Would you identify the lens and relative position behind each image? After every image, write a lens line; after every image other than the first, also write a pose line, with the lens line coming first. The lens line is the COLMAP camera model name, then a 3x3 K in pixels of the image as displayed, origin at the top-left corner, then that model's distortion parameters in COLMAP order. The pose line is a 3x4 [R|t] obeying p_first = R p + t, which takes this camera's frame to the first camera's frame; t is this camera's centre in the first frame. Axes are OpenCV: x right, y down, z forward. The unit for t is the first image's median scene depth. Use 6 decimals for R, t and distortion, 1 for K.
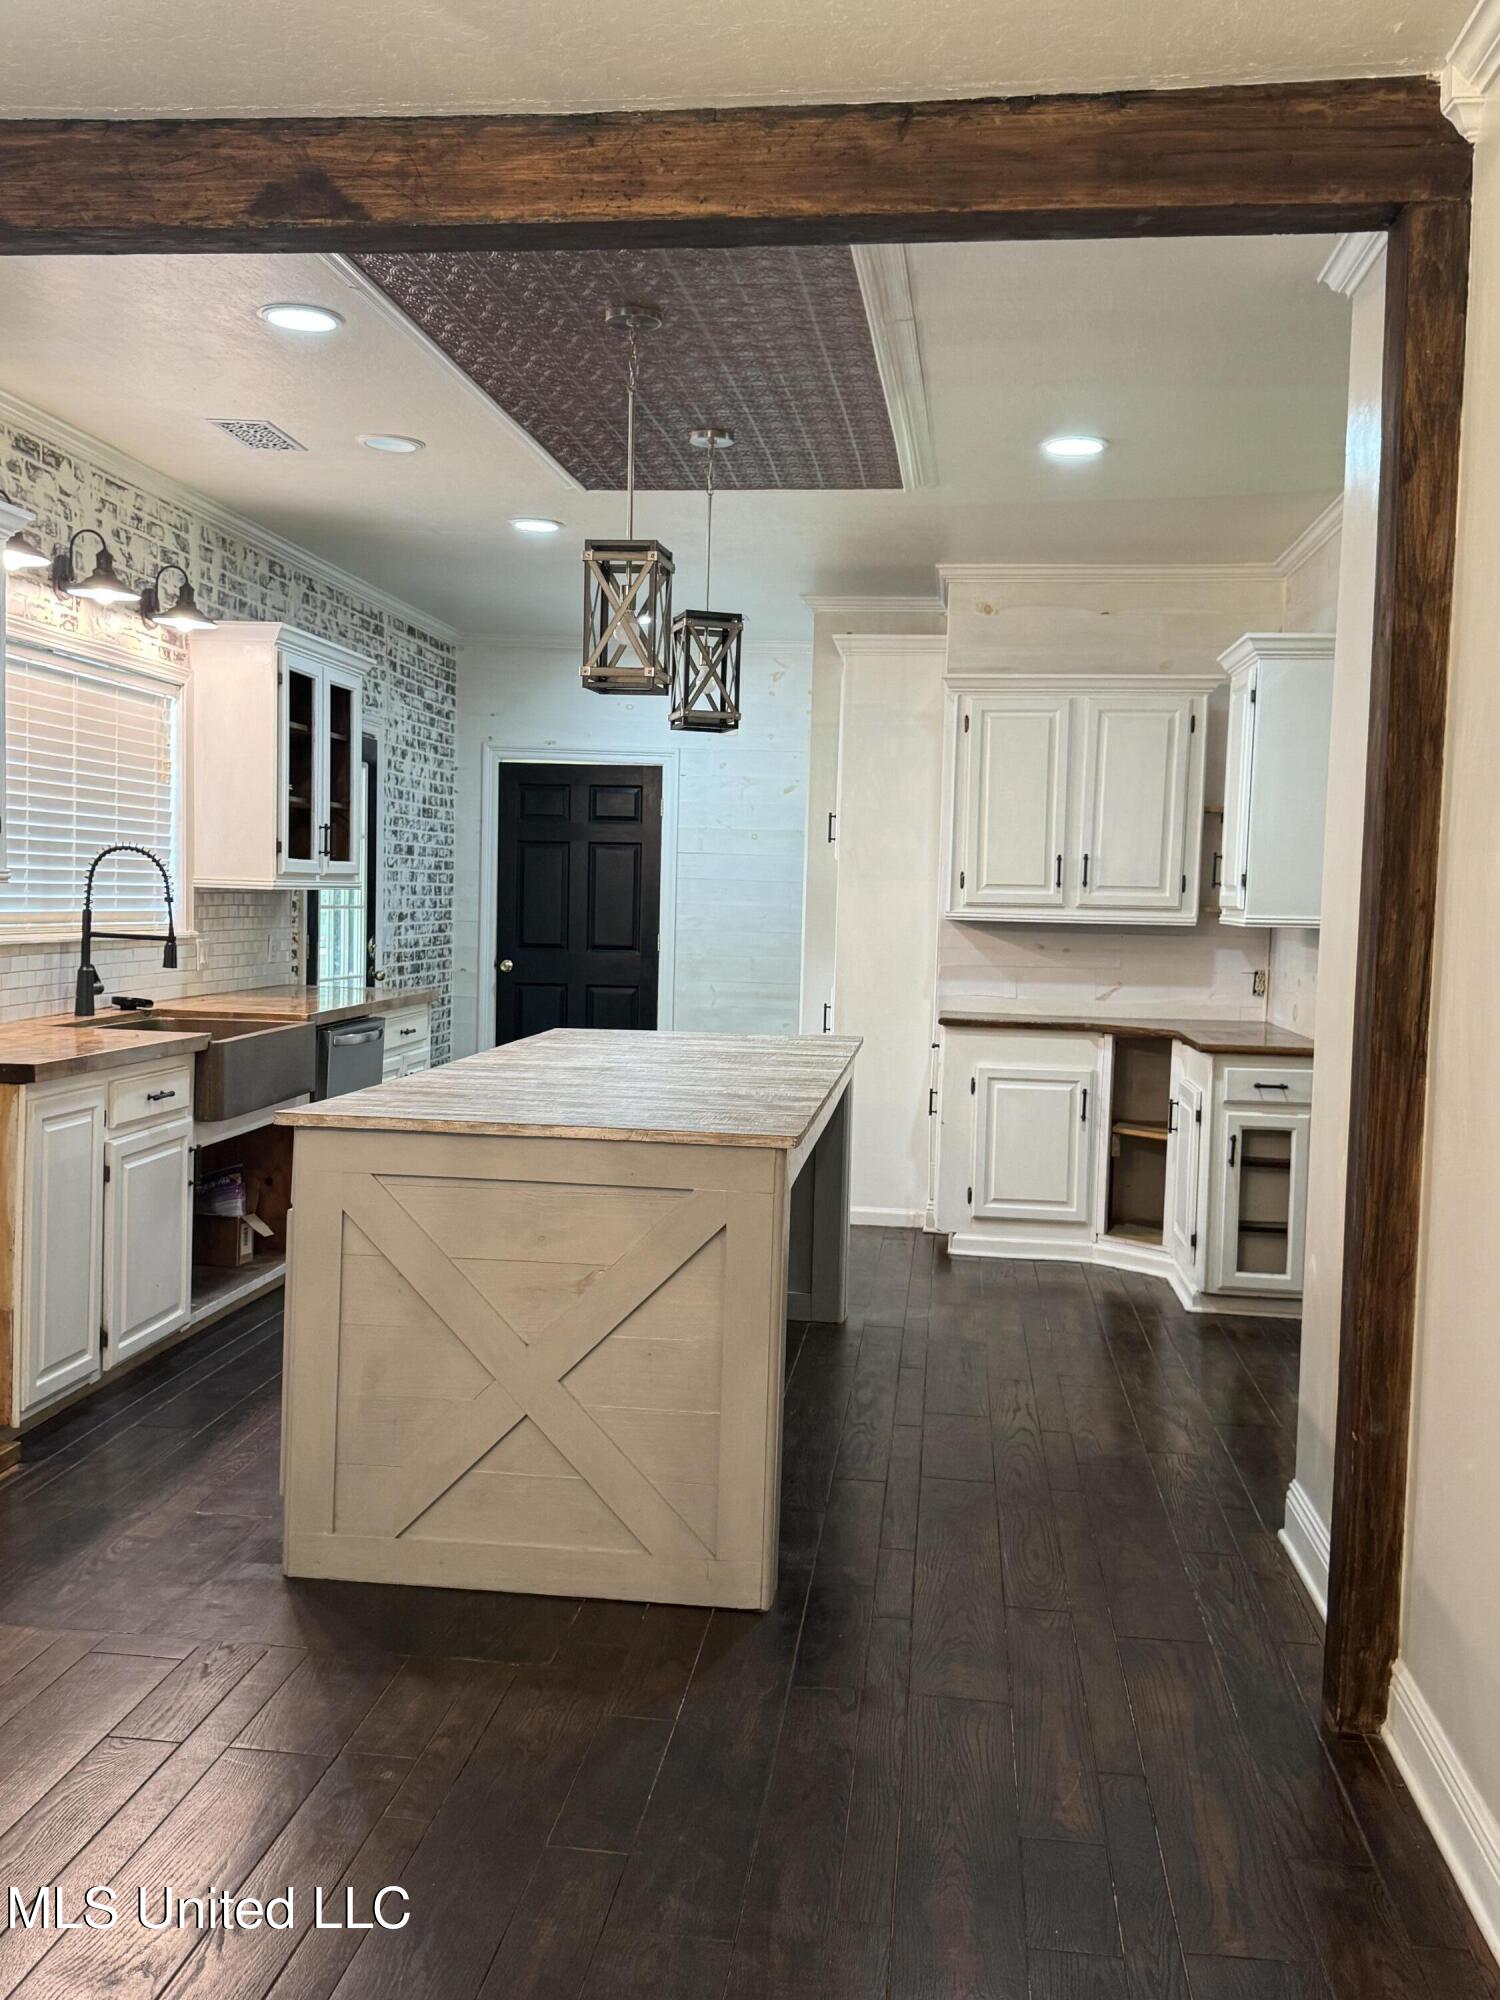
lens RADIAL K [[1859.5, 0, 749.3], [0, 1859.5, 1003.5], [0, 0, 1]] dist [0.107779, 0.000000]
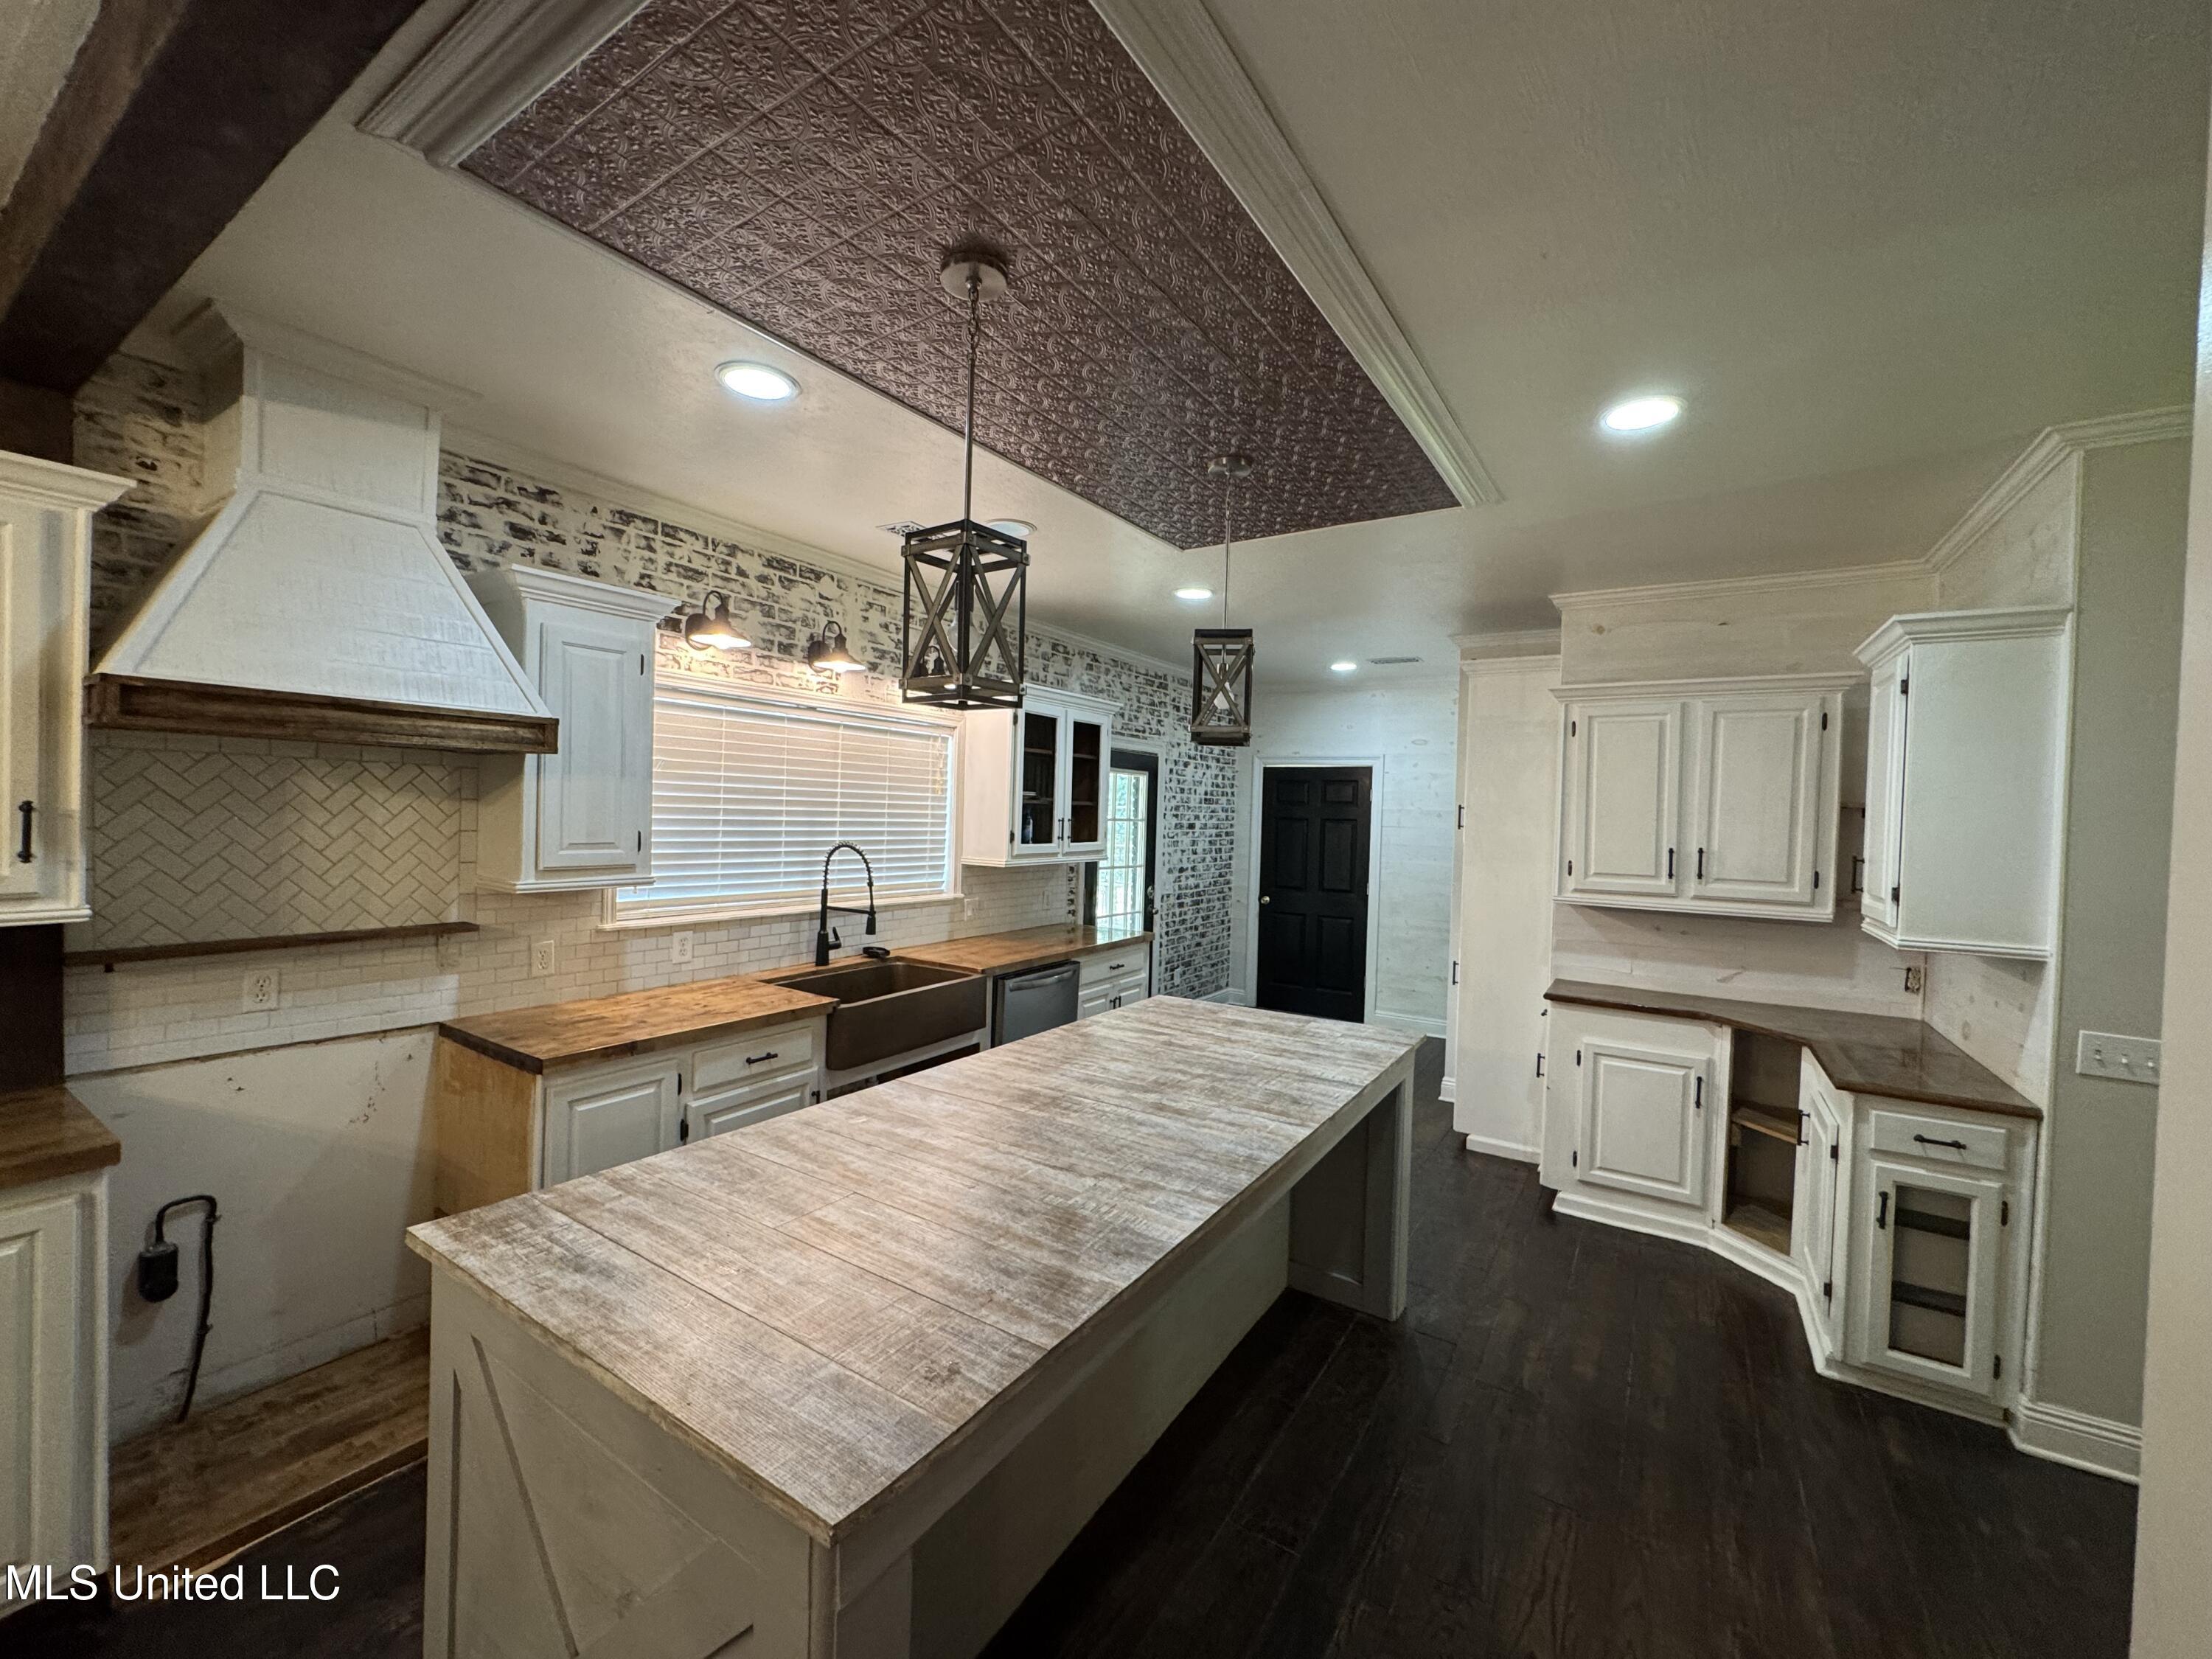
lens RADIAL K [[892.8, 0, 1100.7], [0, 892.8, 823.7], [0, 0, 1]] dist [-0.000782, -0.001015]
pose [[0.895542, 0.005649, -0.444941, 0.101594], [-0.031641, 0.998197, -0.051011, -0.057484], [0.443851, 0.059761, 0.894106, 0.402433]]
